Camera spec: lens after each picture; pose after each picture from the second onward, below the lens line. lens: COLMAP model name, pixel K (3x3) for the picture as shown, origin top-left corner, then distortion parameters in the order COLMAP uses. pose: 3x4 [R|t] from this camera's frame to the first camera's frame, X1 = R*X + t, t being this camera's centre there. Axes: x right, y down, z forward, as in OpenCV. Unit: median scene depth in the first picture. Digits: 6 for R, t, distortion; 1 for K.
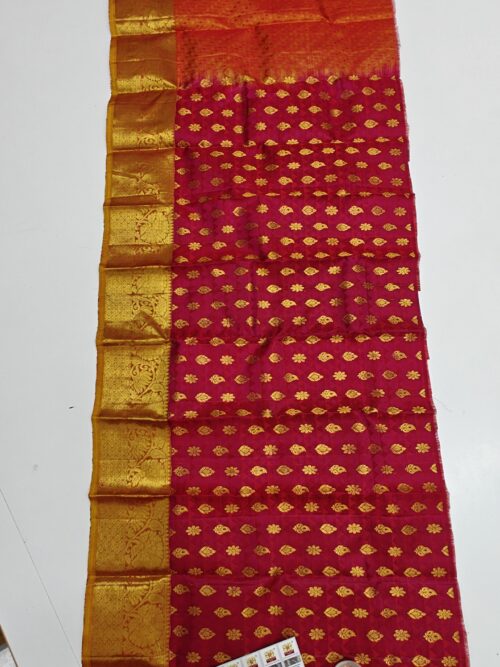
lens RADIAL K [[269.5, 0, 238.5], [0, 269.5, 268.6], [0, 0, 1]] dist [-0.001289, 0.000325]
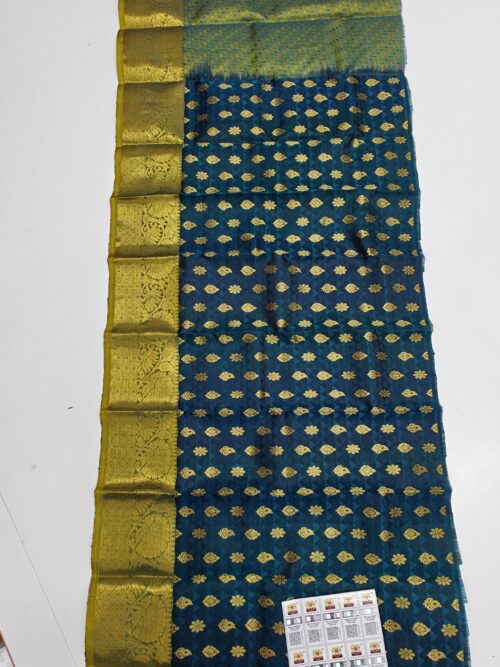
lens RADIAL K [[276.6, 0, 250.0], [0, 276.6, 333.5], [0, 0, 1]] dist [0.003465, 0.000304]
pose [[0.999877, 0.008481, 0.013157, 0.005899], [-0.008437, 0.999959, -0.003424, 0.286991], [-0.013185, 0.003313, 0.999908, -0.039724]]
